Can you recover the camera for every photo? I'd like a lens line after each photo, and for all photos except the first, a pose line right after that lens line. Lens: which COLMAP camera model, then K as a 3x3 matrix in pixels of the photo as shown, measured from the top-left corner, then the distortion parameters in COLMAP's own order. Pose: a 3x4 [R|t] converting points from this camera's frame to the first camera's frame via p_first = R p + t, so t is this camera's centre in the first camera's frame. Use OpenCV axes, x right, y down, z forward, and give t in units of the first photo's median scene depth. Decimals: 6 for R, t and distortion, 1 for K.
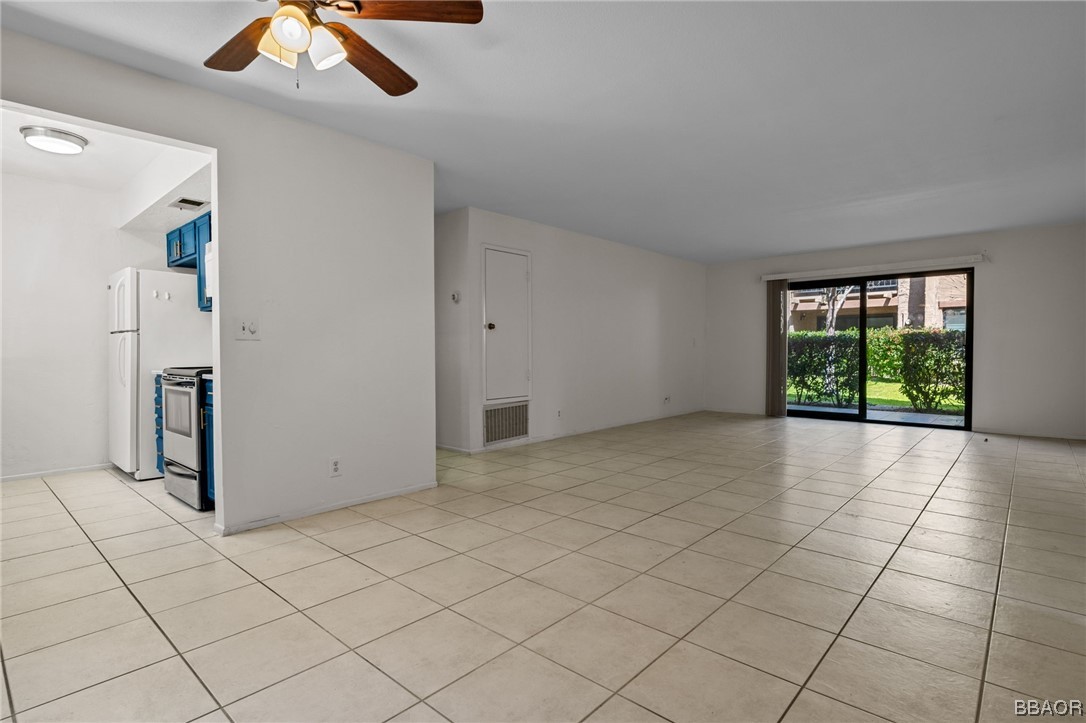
lens RADIAL K [[545.0, 0, 547.9], [0, 545.0, 358.7], [0, 0, 1]] dist [-0.000014, -0.000244]
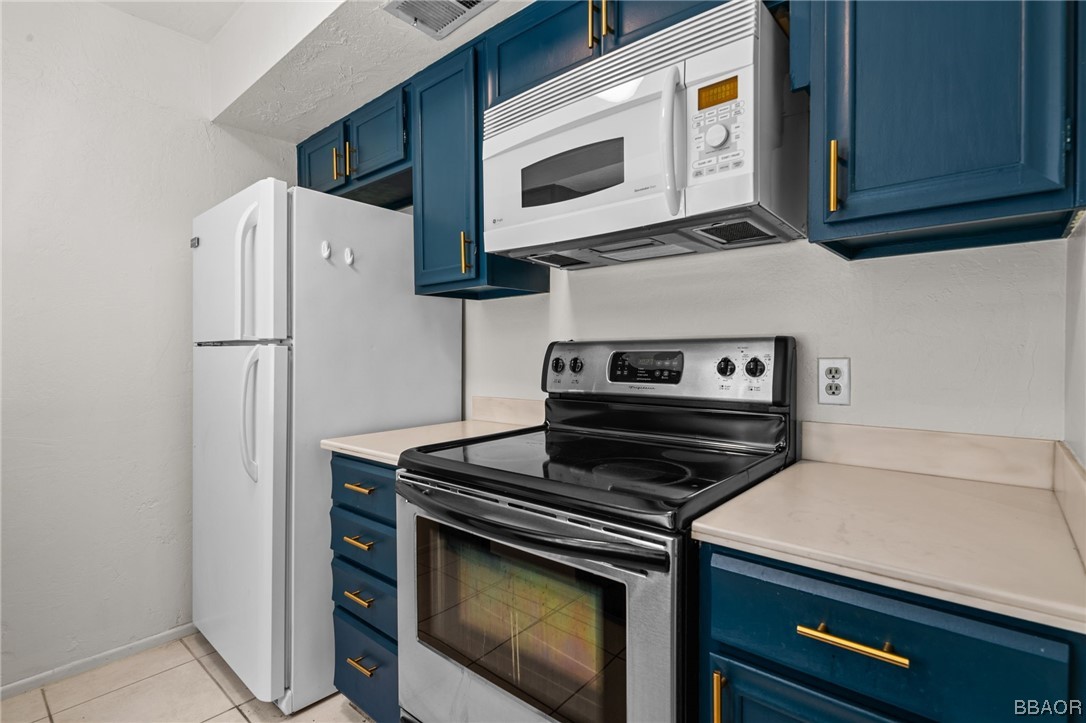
lens RADIAL K [[523.9, 0, 543.9], [0, 523.9, 358.5], [0, 0, 1]] dist [-0.000251, 0.000137]
pose [[0.999832, 0.003803, 0.017909, -0.514626], [-0.003751, 0.999989, -0.002891, -0.033650], [-0.017919, 0.002823, 0.999835, 0.550796]]
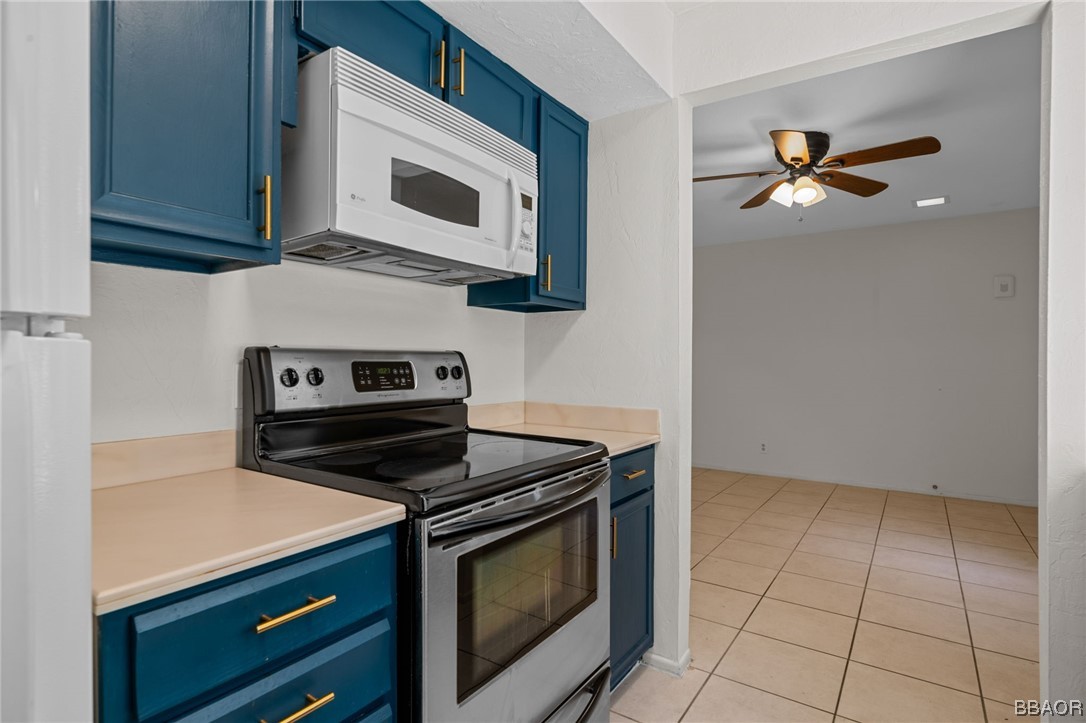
lens RADIAL K [[545.0, 0, 534.0], [0, 545.0, 361.5], [0, 0, 1]] dist [0.004226, 0.000800]
pose [[-0.124883, 0.011082, 0.992110, -0.804849], [0.015297, 0.999840, -0.009242, -0.034055], [-0.992054, 0.014022, -0.125032, 0.811572]]
